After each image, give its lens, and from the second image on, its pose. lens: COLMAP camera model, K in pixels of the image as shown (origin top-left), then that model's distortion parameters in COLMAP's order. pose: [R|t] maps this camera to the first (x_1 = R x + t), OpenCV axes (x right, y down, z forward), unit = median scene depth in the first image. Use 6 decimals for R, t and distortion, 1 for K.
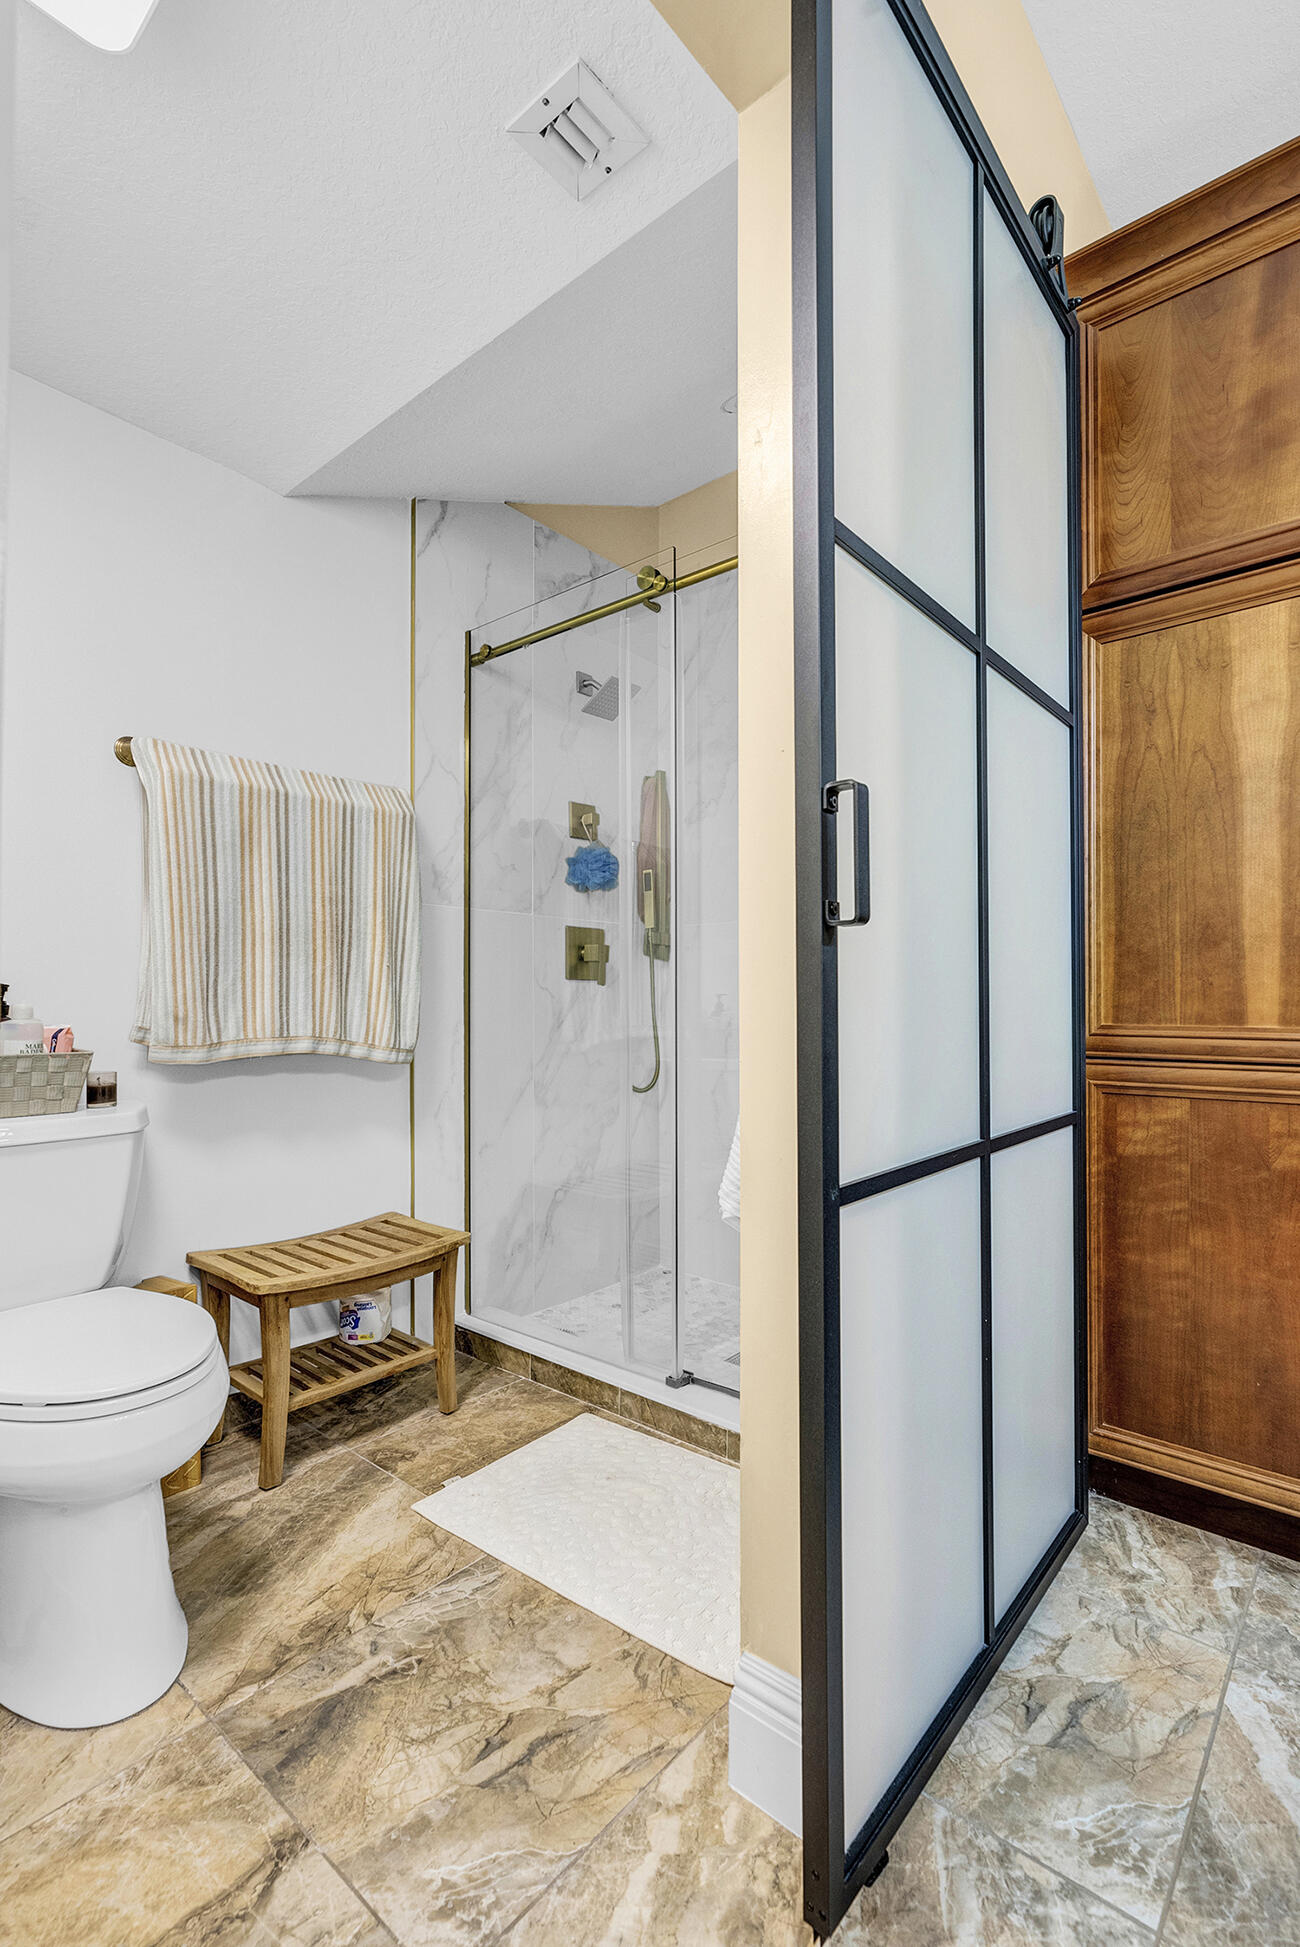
lens RADIAL K [[883.5, 0, 651.8], [0, 883.5, 995.2], [0, 0, 1]] dist [-0.005255, -0.000019]
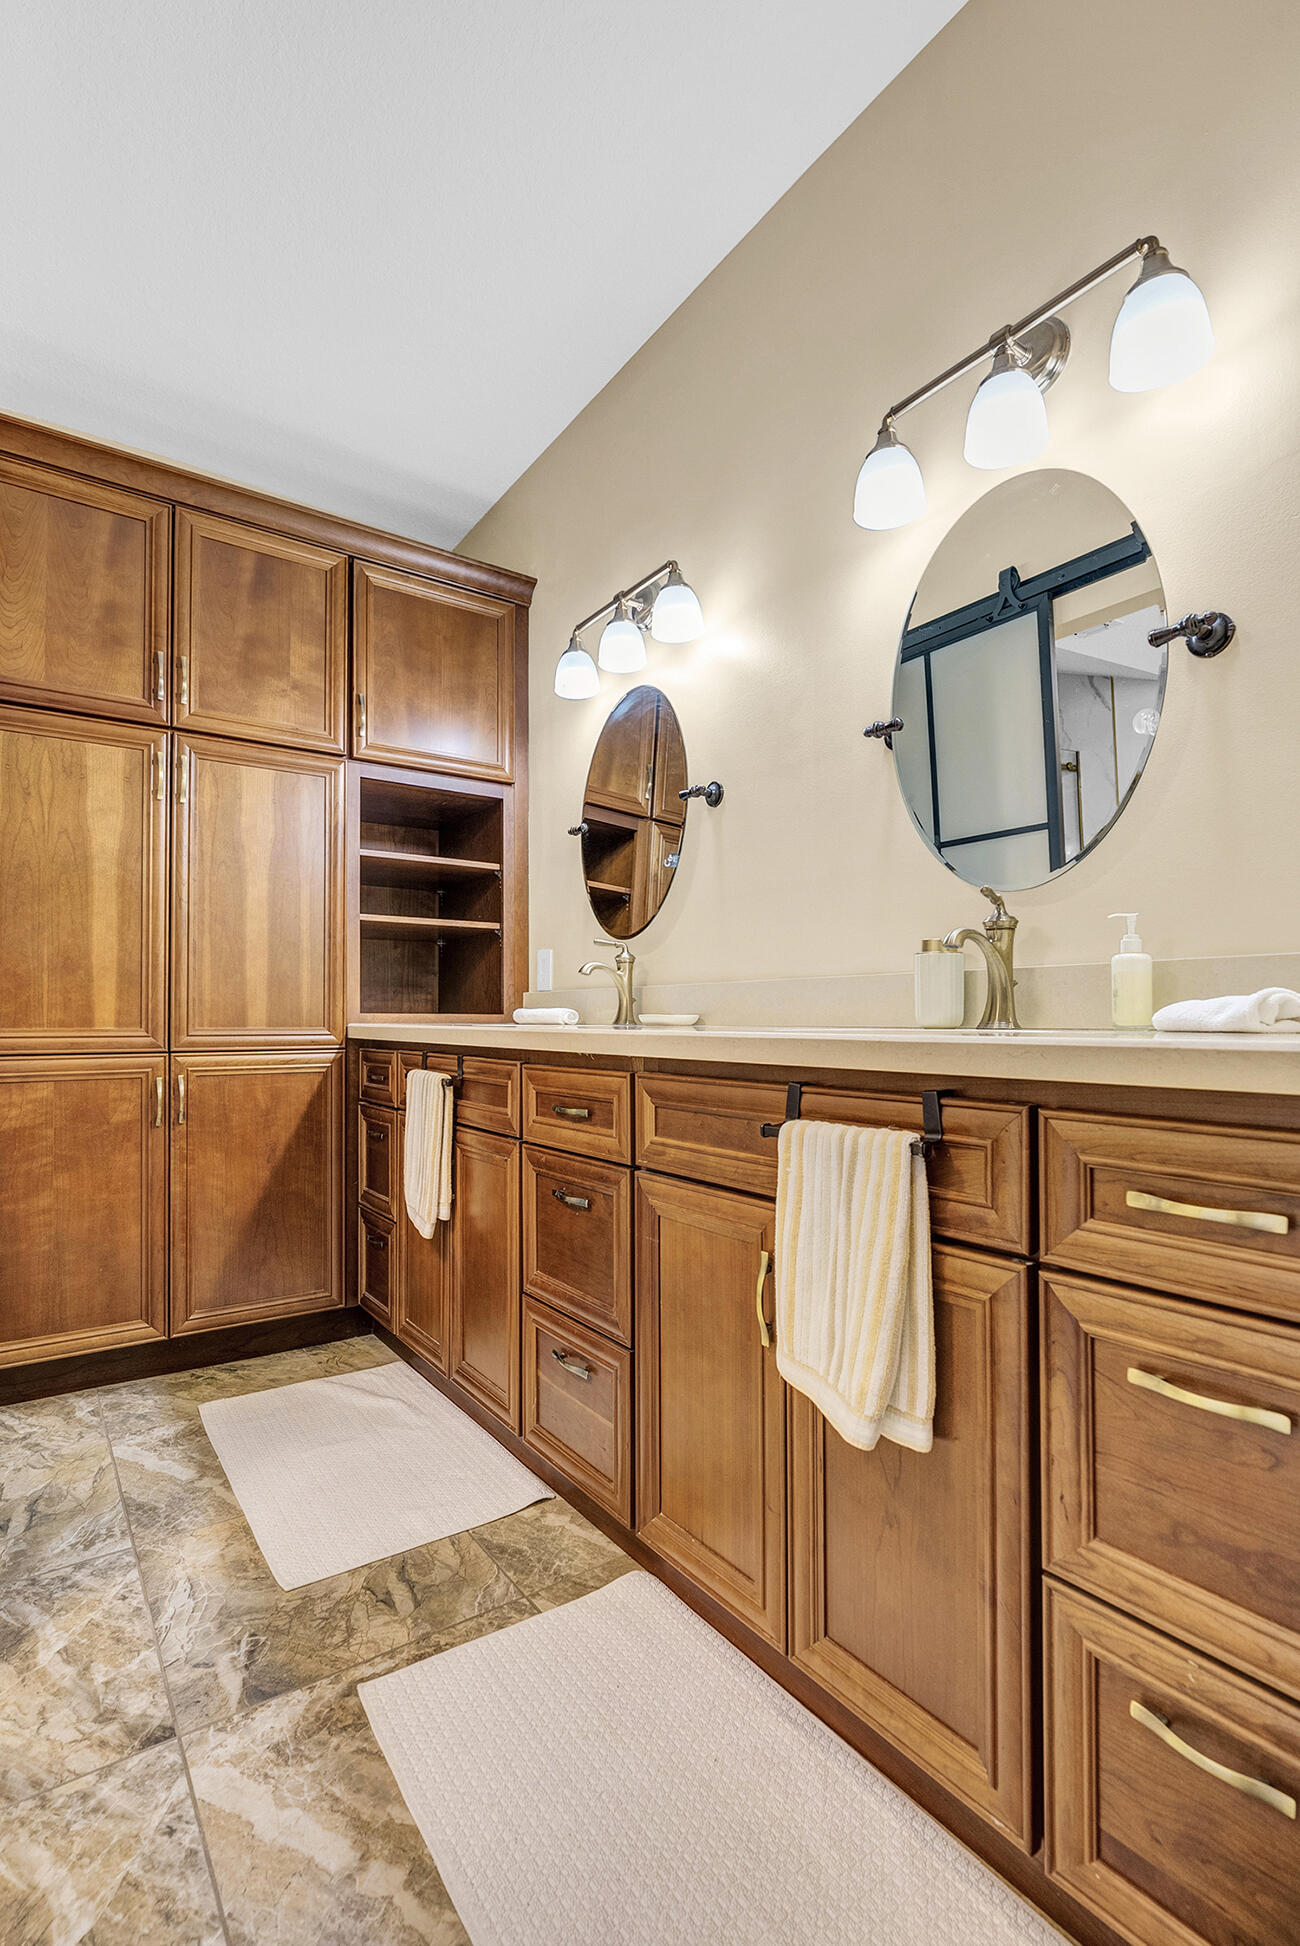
lens RADIAL K [[894.8, 0, 627.3], [0, 894.8, 1011.5], [0, 0, 1]] dist [-0.003486, -0.000558]
pose [[0.254415, 0.006099, 0.967076, -0.528586], [-0.006560, 0.999968, -0.004581, 0.008072], [-0.967073, -0.005179, 0.254447, -0.231210]]
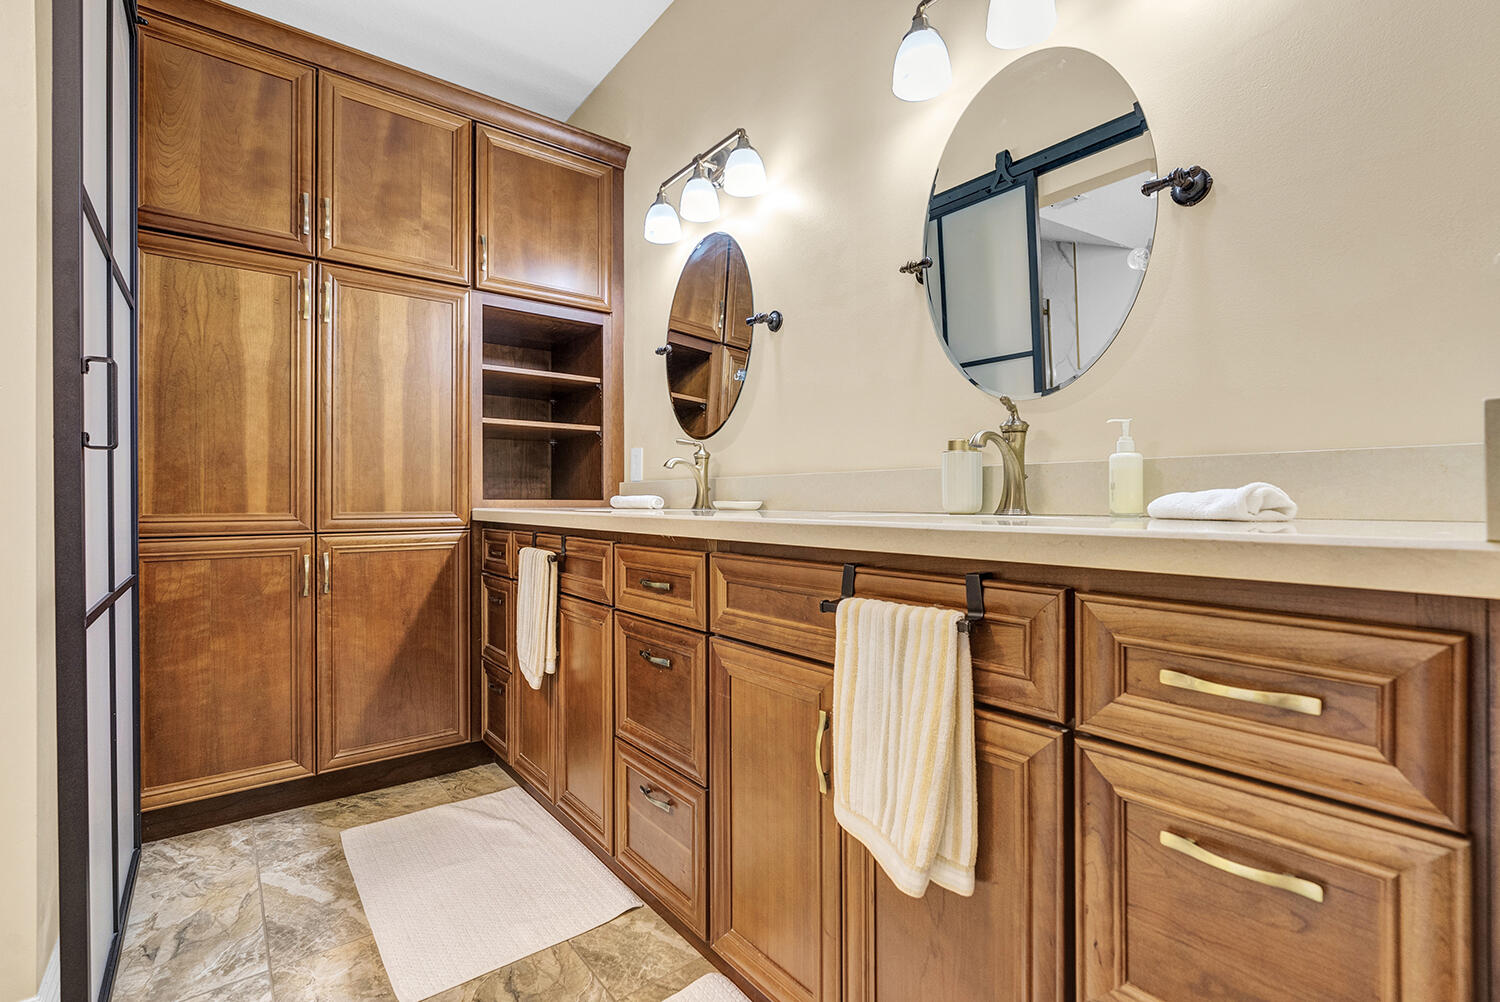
lens RADIAL K [[674.3, 0, 750.0], [0, 674.3, 501.0], [0, 0, 1]] dist [-0.003463, 0.000350]
pose [[0.189545, -0.001104, 0.981871, -0.419622], [-0.006216, 0.999978, 0.002325, 0.001860], [-0.981852, -0.006544, 0.189534, -0.205089]]
